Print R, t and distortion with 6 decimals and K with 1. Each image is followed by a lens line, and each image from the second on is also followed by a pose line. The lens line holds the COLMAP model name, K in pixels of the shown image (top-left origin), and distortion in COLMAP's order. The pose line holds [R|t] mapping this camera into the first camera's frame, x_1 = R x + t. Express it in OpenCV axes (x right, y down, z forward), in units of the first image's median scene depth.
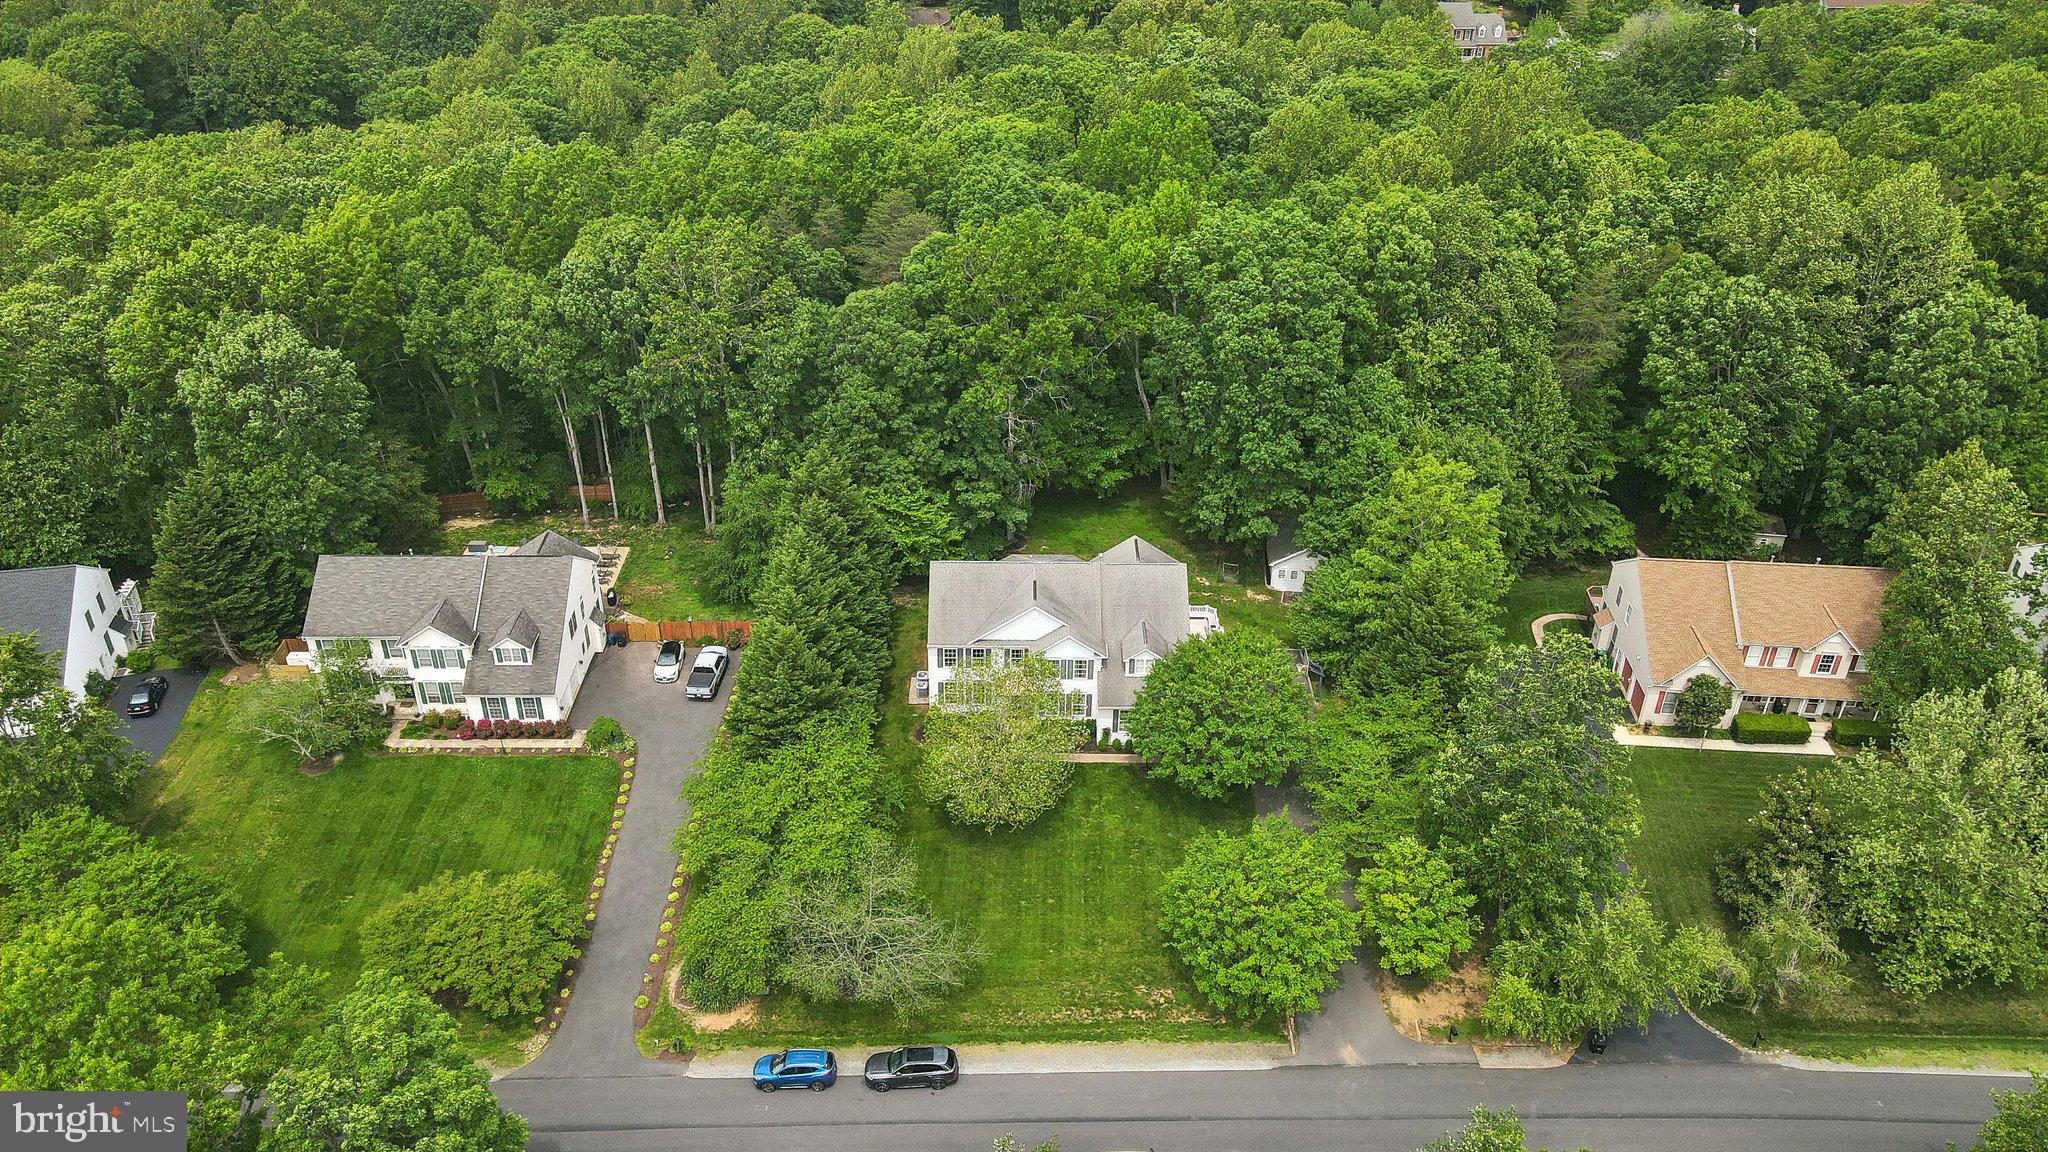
lens RADIAL K [[1444.4, 0, 1017.0], [0, 1444.4, 627.4], [0, 0, 1]] dist [0.003805, 0.003492]
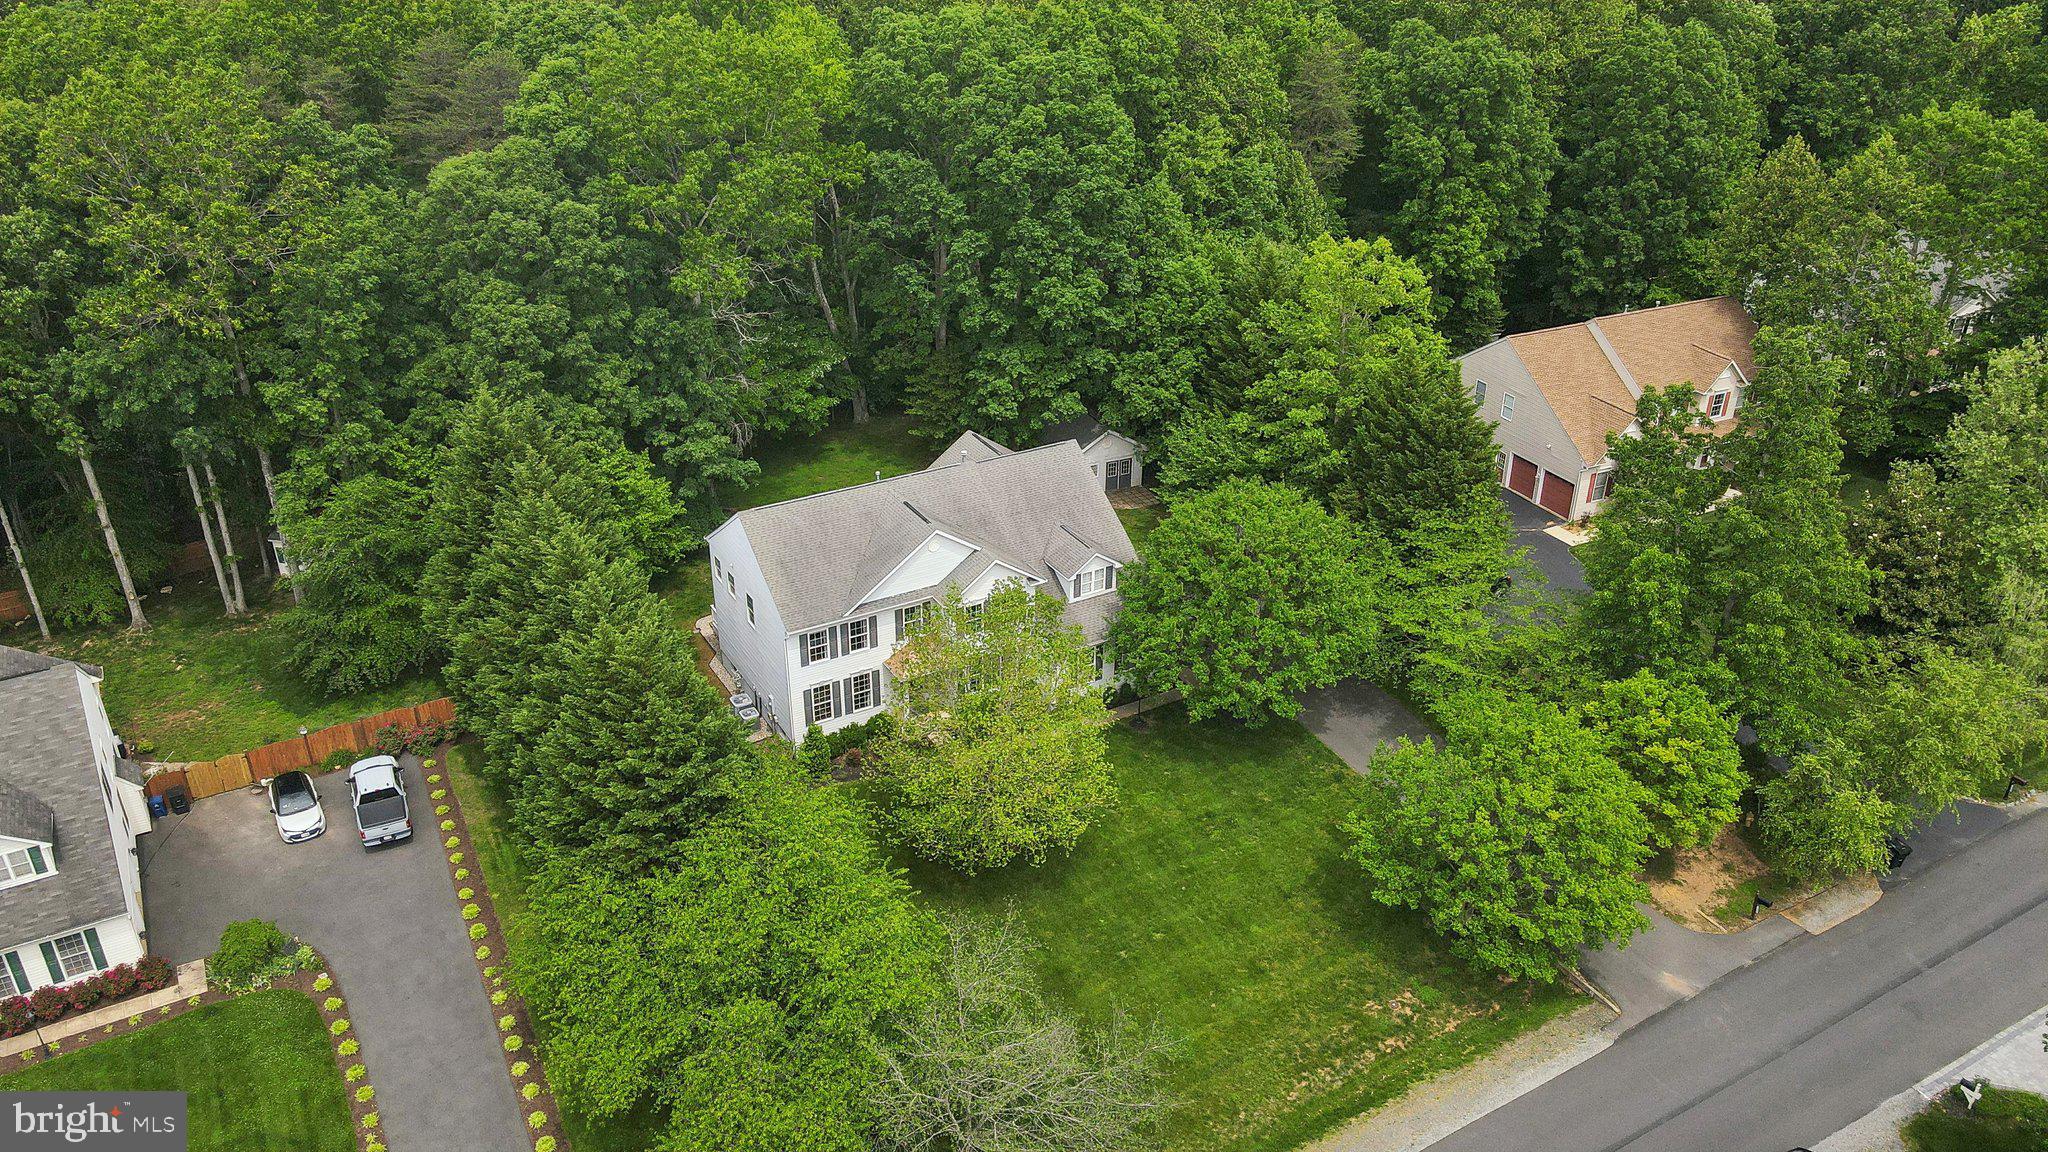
lens RADIAL K [[1483.0, 0, 1017.3], [0, 1483.0, 583.8], [0, 0, 1]] dist [0.004557, 0.022083]
pose [[0.872192, -0.239587, 0.426473, -0.233447], [0.272443, 0.962026, -0.016728, 0.028276], [-0.406271, 0.130780, 0.904345, 0.350354]]
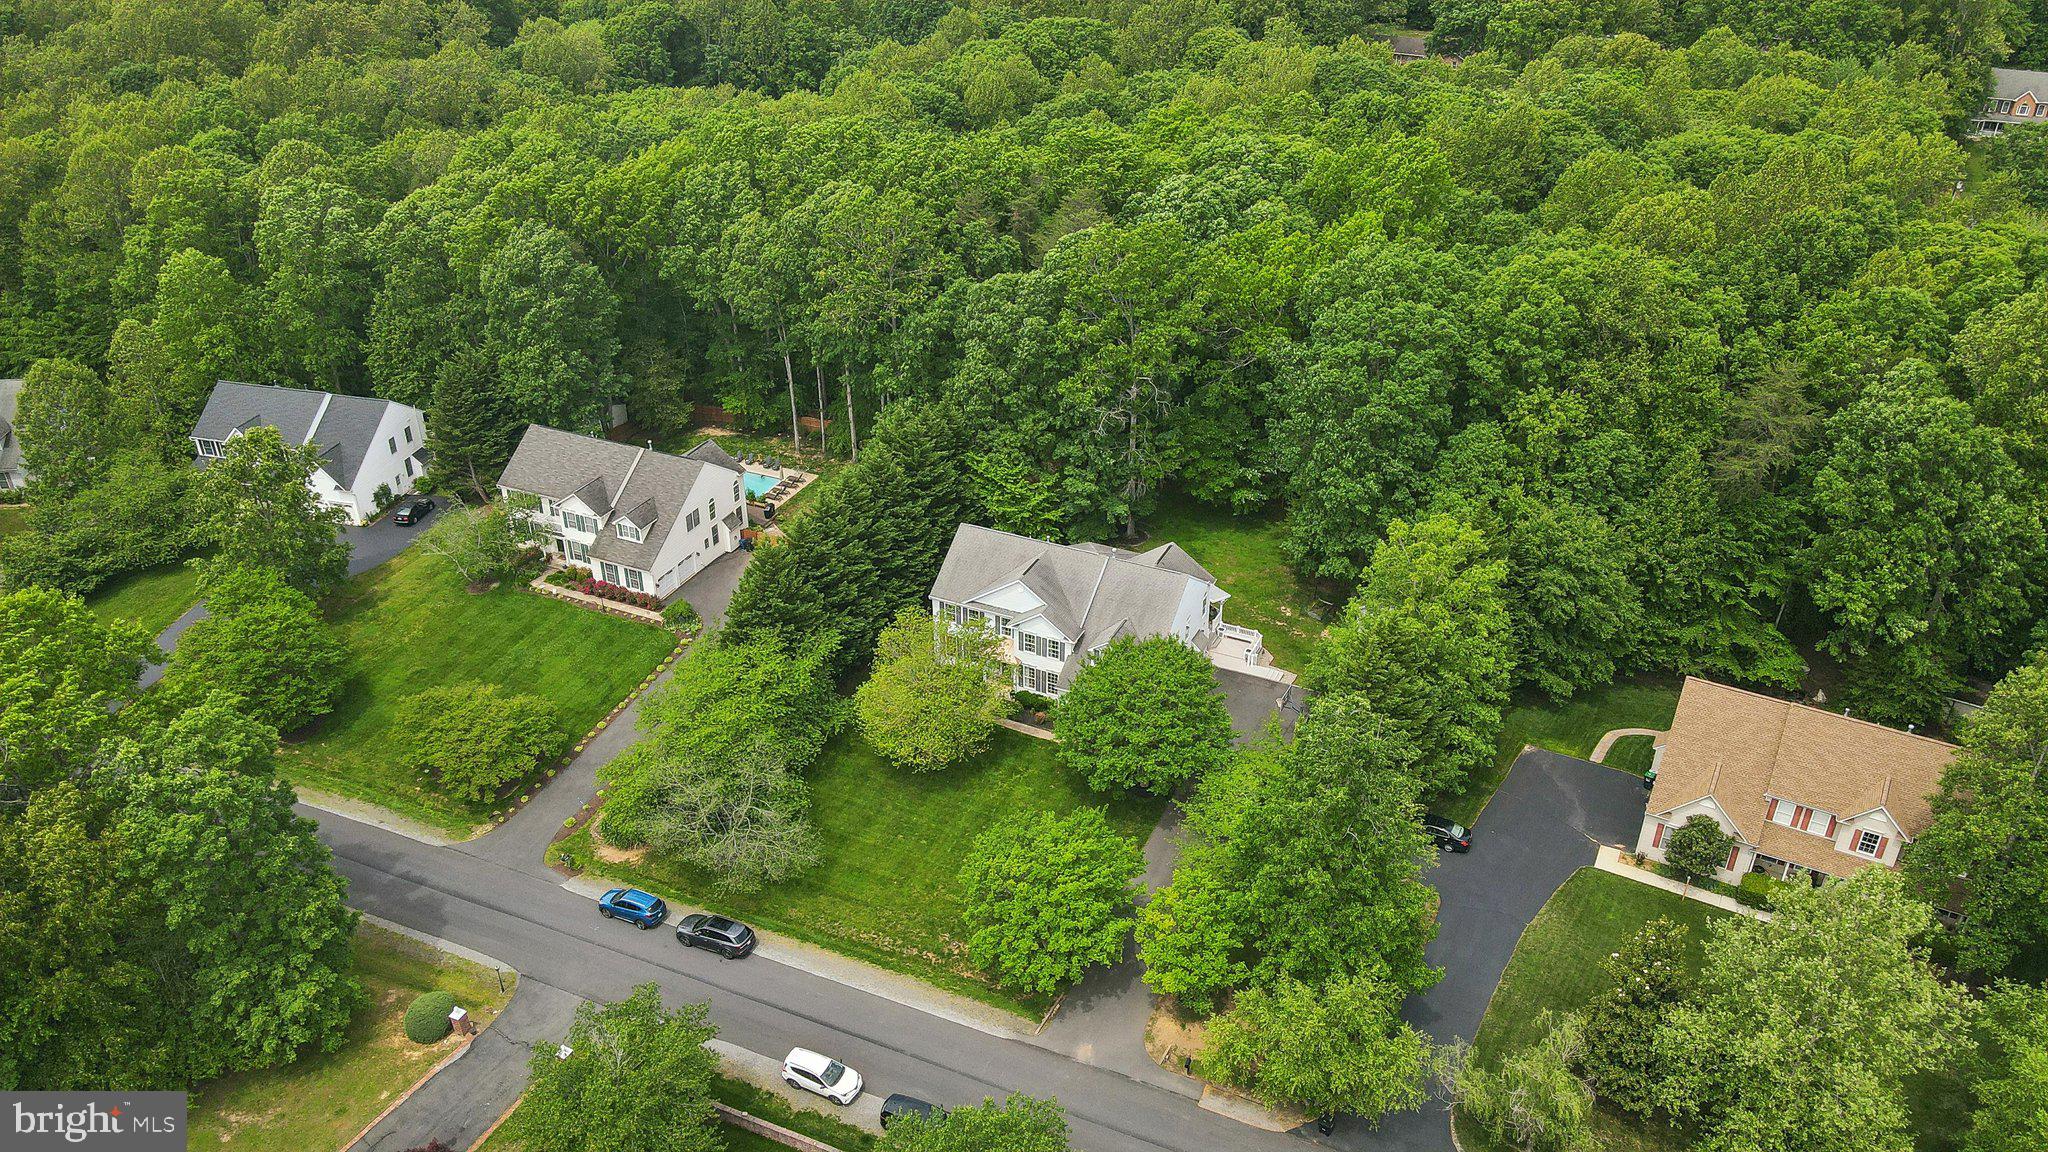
lens RADIAL K [[1450.7, 0, 1027.2], [0, 1450.7, 613.8], [0, 0, 1]] dist [0.001104, 0.005915]
pose [[0.907518, 0.216719, -0.359784, 0.378972], [-0.224091, 0.974328, 0.021649, -0.013875], [0.355239, 0.060978, 0.932784, 0.009868]]
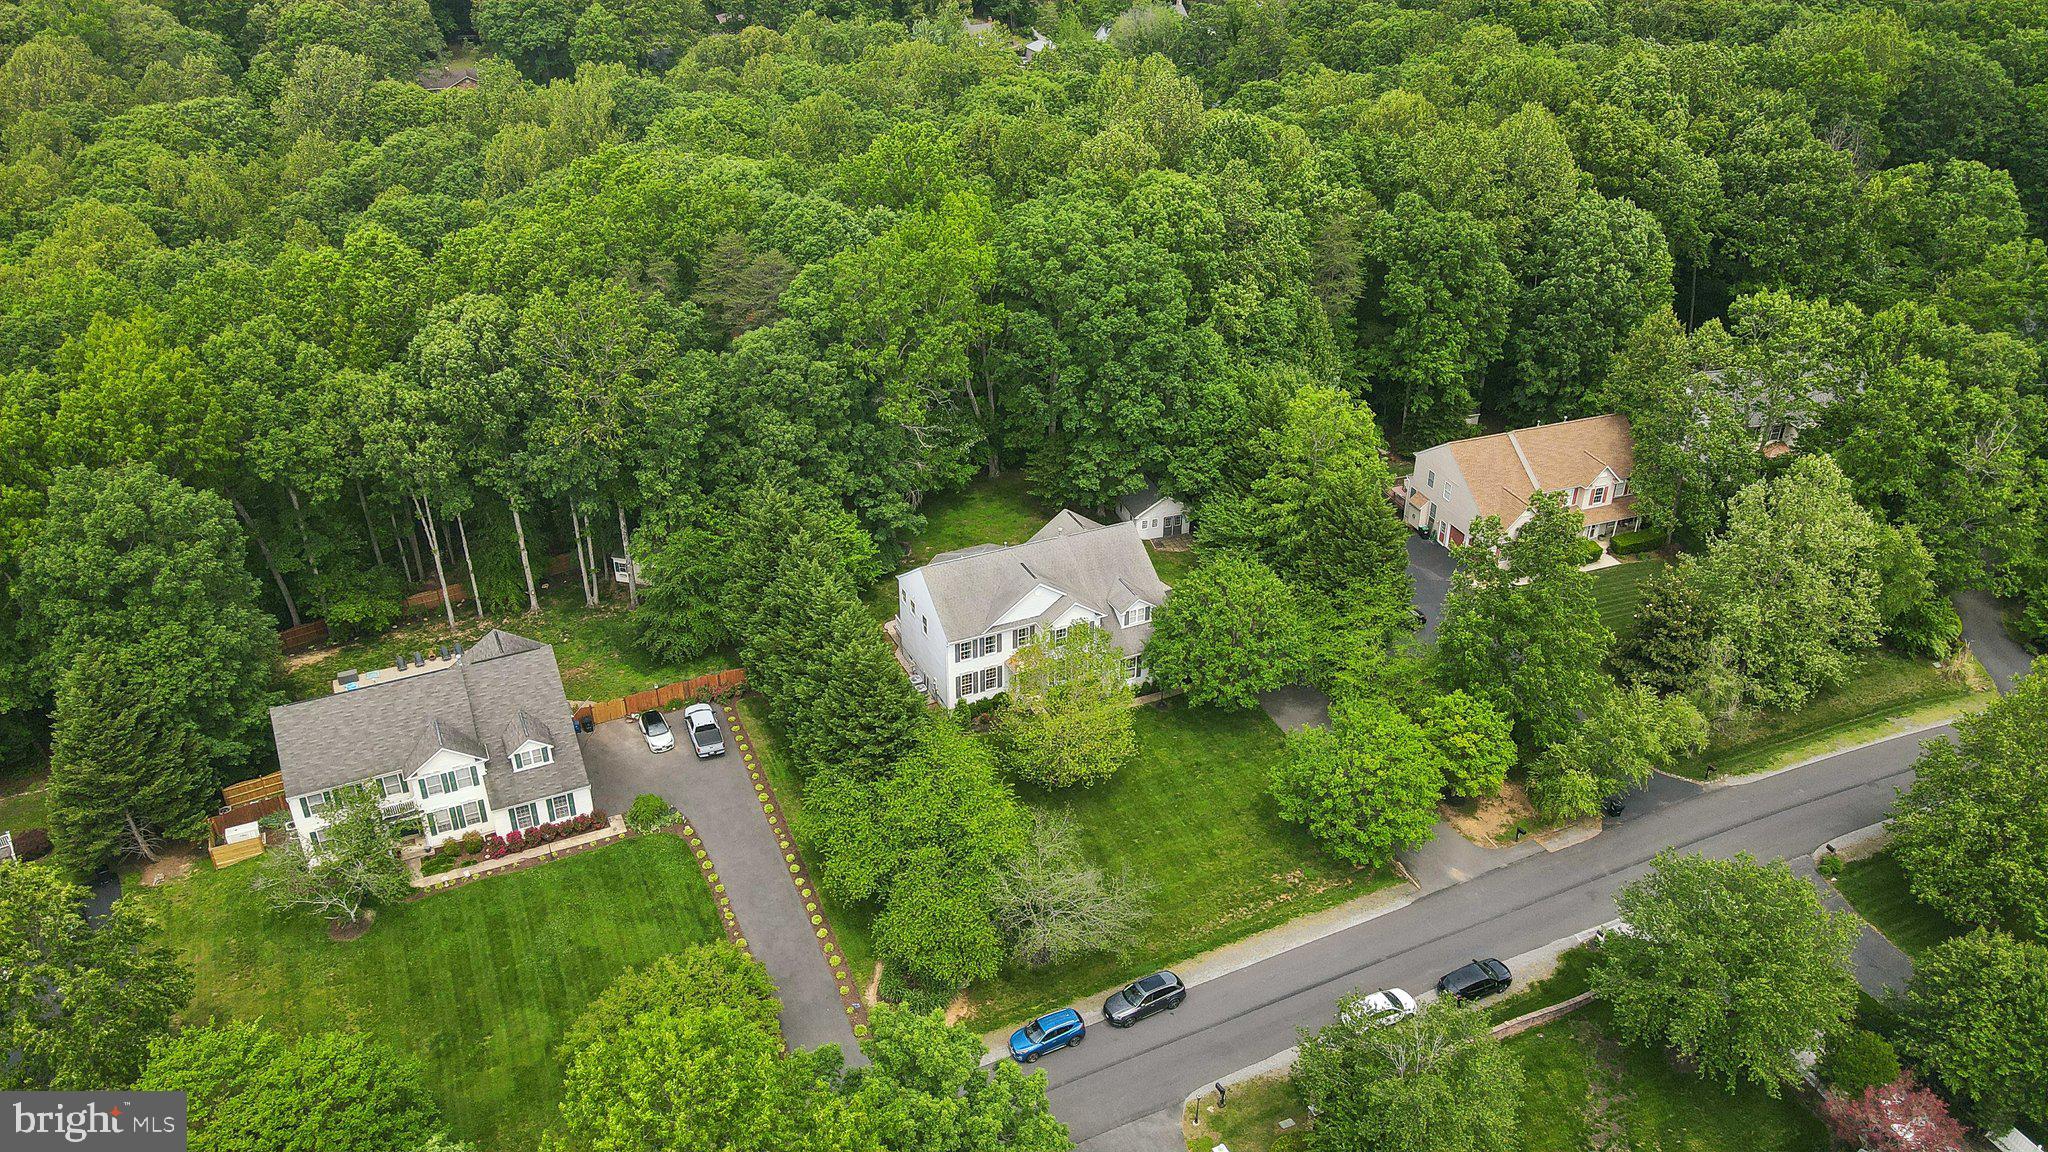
lens RADIAL K [[1442.3, 0, 1017.4], [0, 1442.3, 612.8], [0, 0, 1]] dist [0.004558, 0.002466]
pose [[0.911931, -0.224425, 0.343533, -0.353842], [0.233052, 0.972323, 0.016552, -0.014211], [-0.337740, 0.064967, 0.938995, -0.007450]]
